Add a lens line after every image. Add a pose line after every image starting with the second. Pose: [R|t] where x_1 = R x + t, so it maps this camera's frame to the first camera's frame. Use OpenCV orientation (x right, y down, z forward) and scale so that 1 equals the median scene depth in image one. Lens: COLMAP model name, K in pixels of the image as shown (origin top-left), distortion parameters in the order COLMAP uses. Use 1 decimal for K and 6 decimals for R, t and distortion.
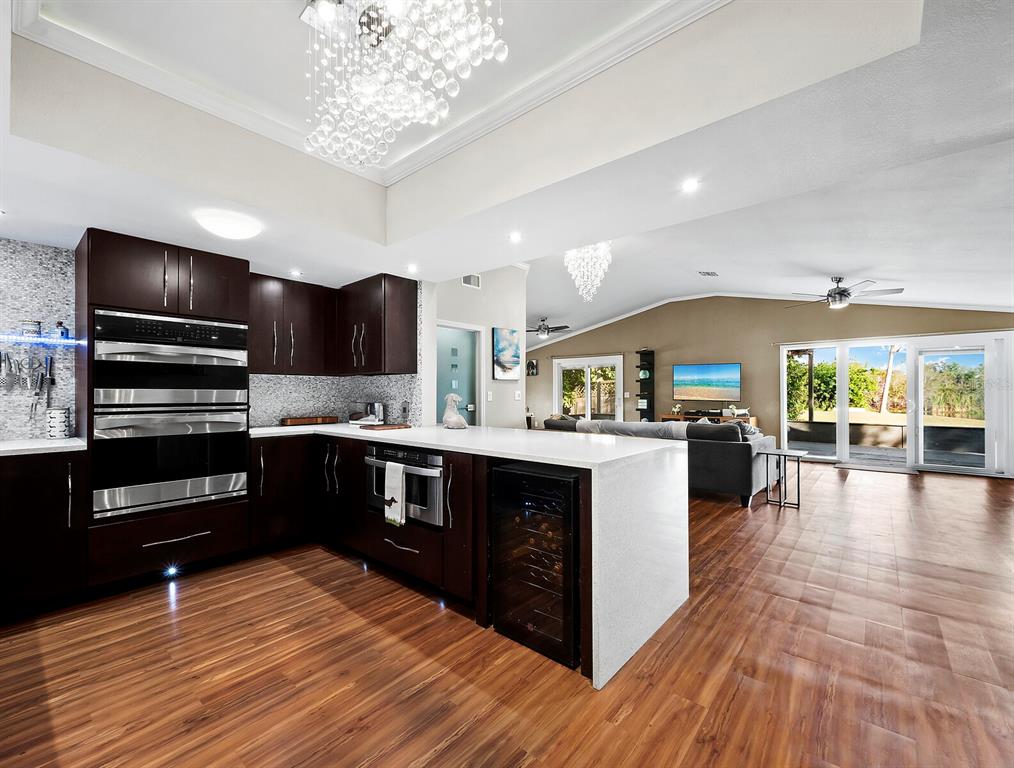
lens RADIAL K [[435.7, 0, 507.1], [0, 435.7, 389.9], [0, 0, 1]] dist [0.001070, 0.000258]
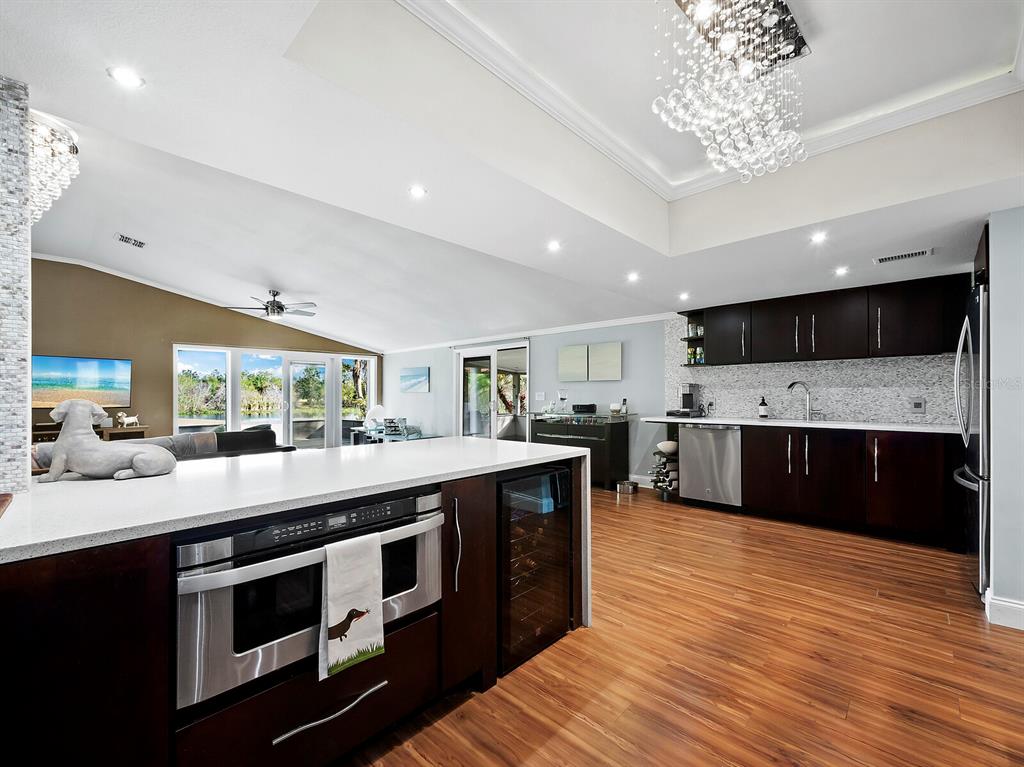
lens RADIAL K [[436.0, 0, 511.4], [0, 436.0, 397.7], [0, 0, 1]] dist [-0.001406, -0.000164]
pose [[0.048114, -0.007132, 0.998816, -0.644841], [-0.000258, 0.999974, 0.007152, 0.007046], [-0.998842, -0.000601, 0.048111, 0.704807]]
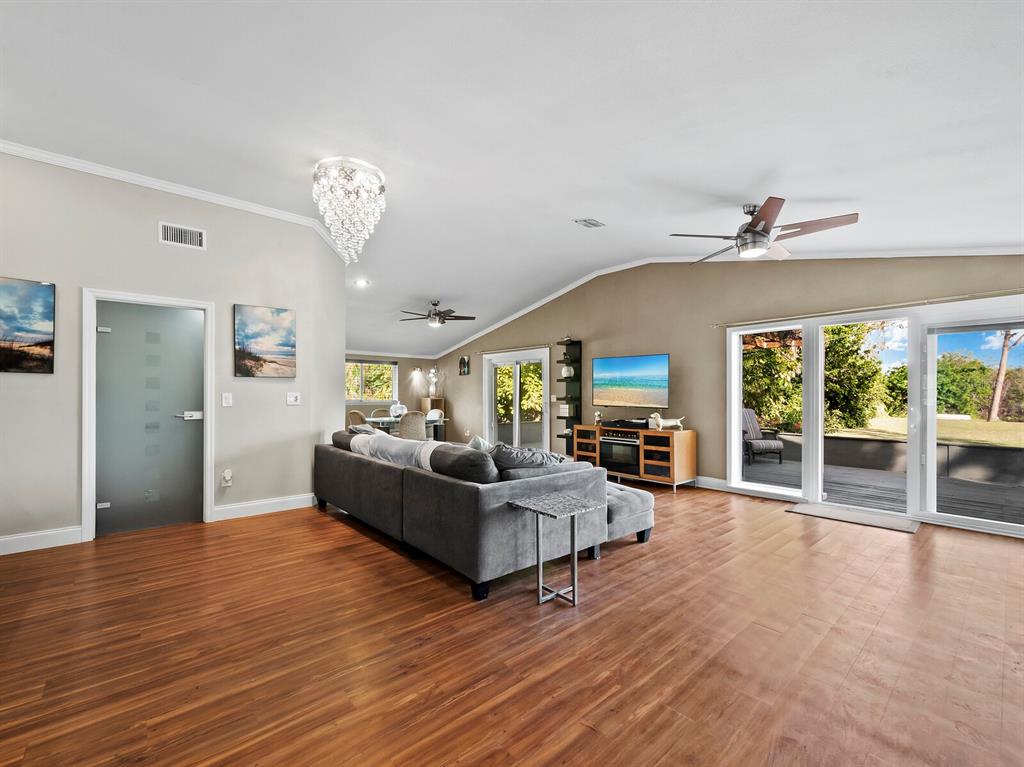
lens RADIAL K [[436.0, 0, 511.4], [0, 436.0, 397.7], [0, 0, 1]] dist [-0.001406, -0.000164]
pose [[0.988963, 0.002393, -0.148142, 1.043732], [-0.000686, 0.999933, 0.011571, 0.004346], [0.148160, -0.011342, 0.988898, 0.708421]]
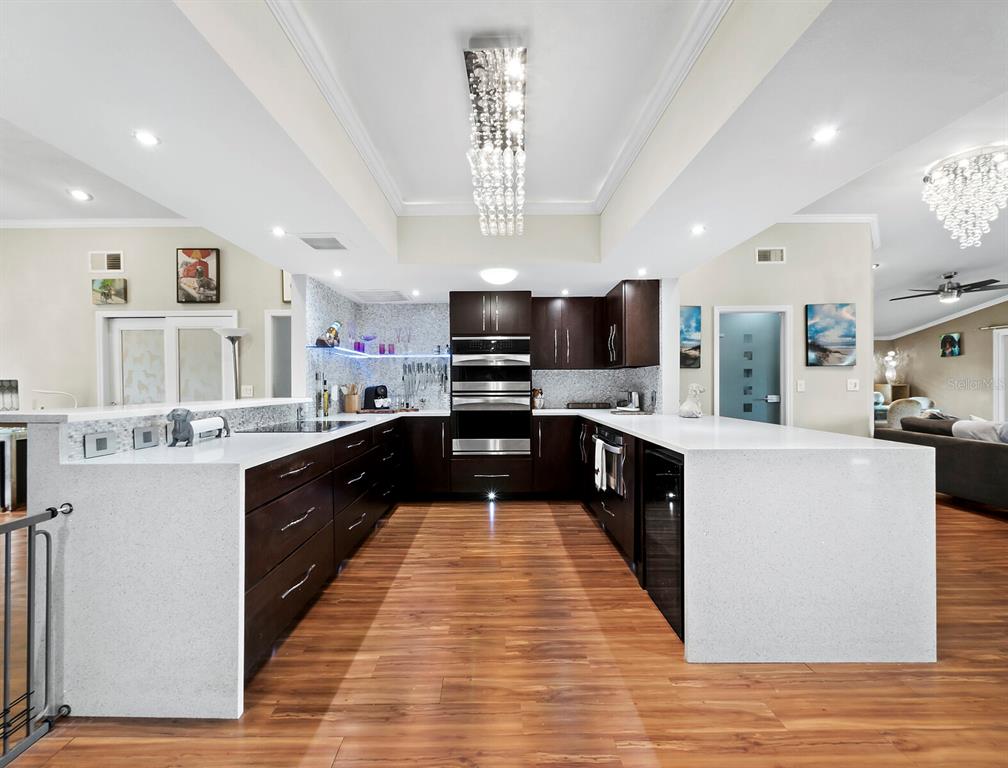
lens RADIAL K [[436.2, 0, 493.6], [0, 436.2, 385.7], [0, 0, 1]] dist [0.002324, 0.000292]
pose [[0.651248, -0.000623, -0.758865, 0.427919], [0.011271, 0.999897, 0.008852, -0.000764], [0.758781, -0.014318, 0.651188, -0.027227]]
